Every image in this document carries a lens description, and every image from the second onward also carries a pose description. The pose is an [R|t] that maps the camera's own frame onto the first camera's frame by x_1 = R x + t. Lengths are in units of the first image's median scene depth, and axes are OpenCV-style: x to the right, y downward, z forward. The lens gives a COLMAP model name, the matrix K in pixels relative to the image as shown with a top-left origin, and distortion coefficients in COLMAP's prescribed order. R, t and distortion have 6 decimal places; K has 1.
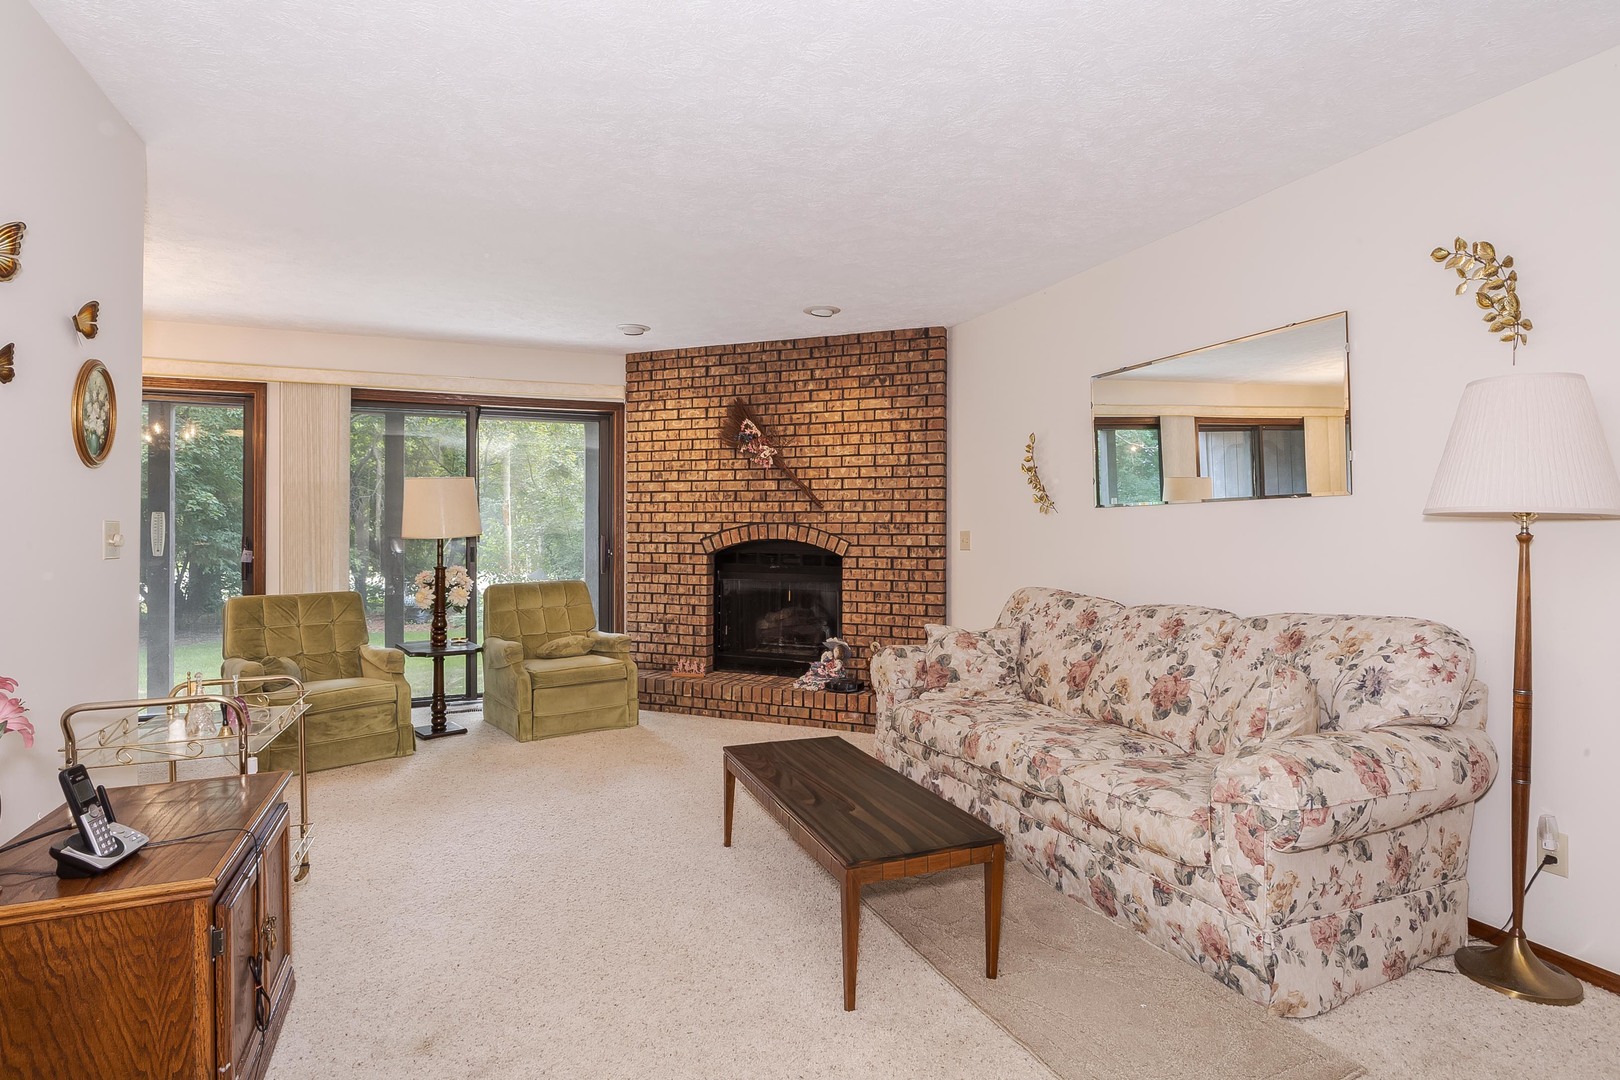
lens RADIAL K [[848.6, 0, 805.7], [0, 848.6, 528.2], [0, 0, 1]] dist [-0.001903, -0.000070]
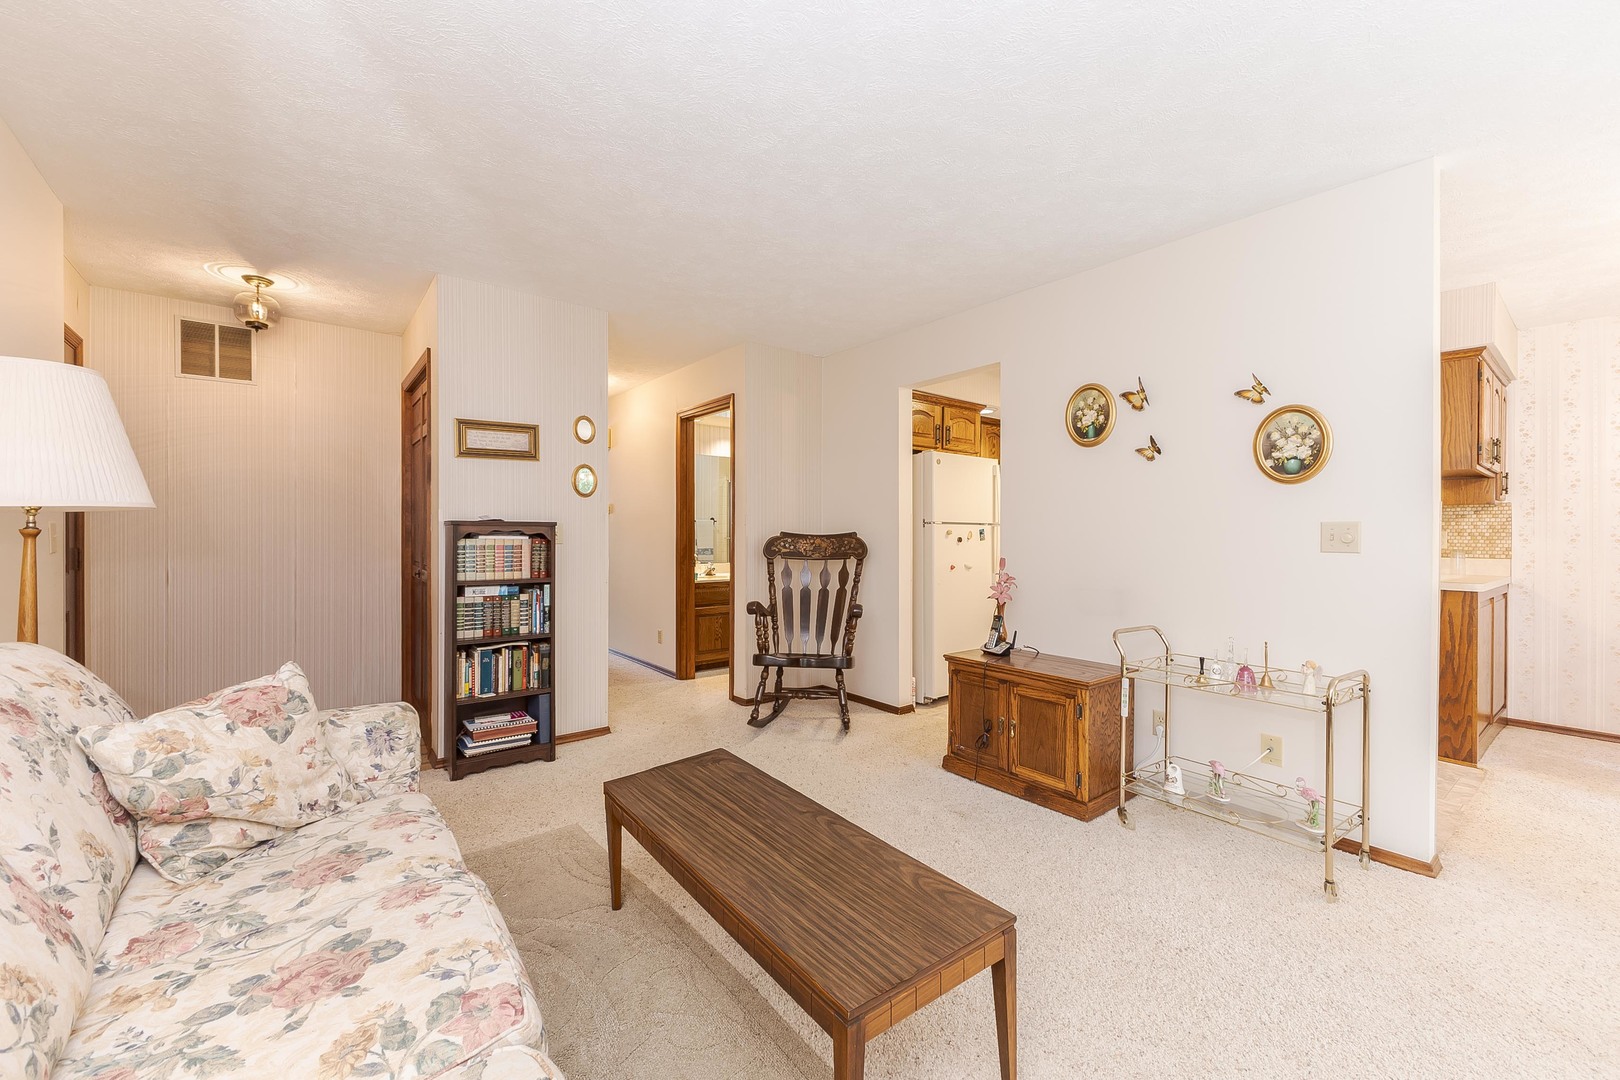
lens RADIAL K [[650.3, 0, 813.9], [0, 650.3, 533.0], [0, 0, 1]] dist [0.009608, 0.000084]
pose [[-0.961108, -0.000418, -0.276173, 0.083934], [-0.000740, 0.999999, 0.001059, 0.002958], [0.276172, 0.001222, -0.961107, 0.797184]]
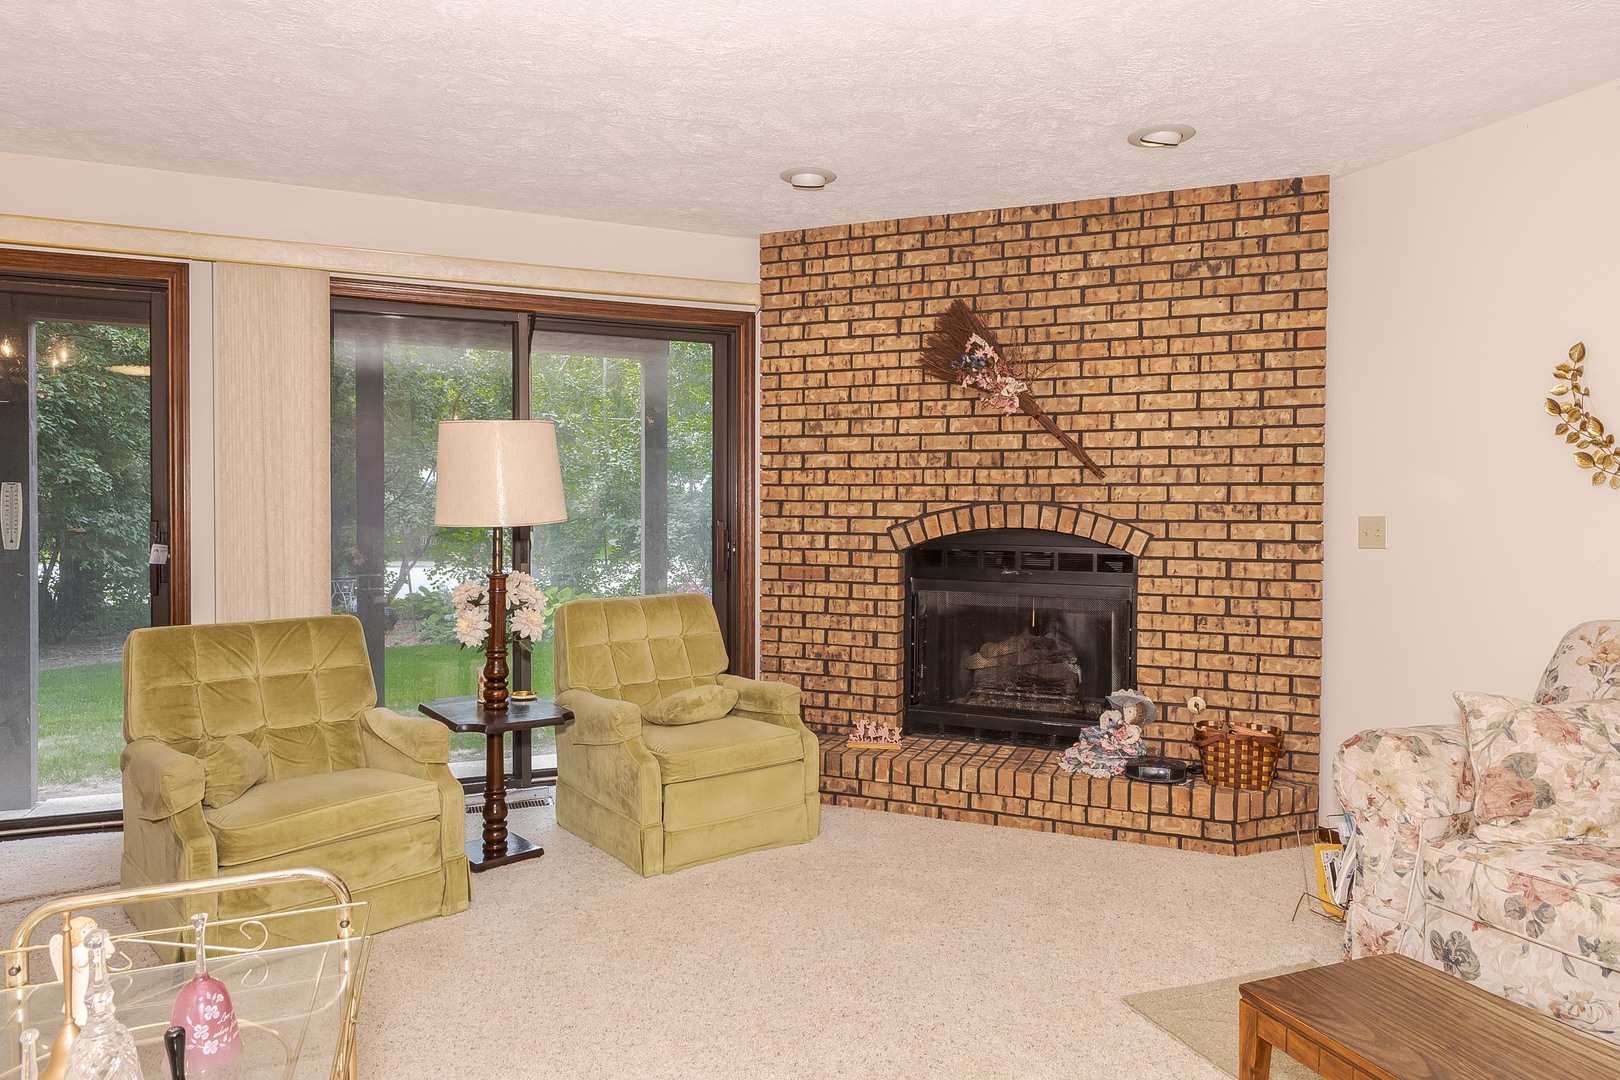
lens RADIAL K [[1011.2, 0, 819.9], [0, 1011.2, 530.1], [0, 0, 1]] dist [0.017492, -0.002665]
pose [[0.999923, 0.003329, 0.011944, -0.192215], [-0.003562, 0.999802, 0.019552, 0.000189], [-0.011876, -0.019593, 0.999737, 0.263170]]
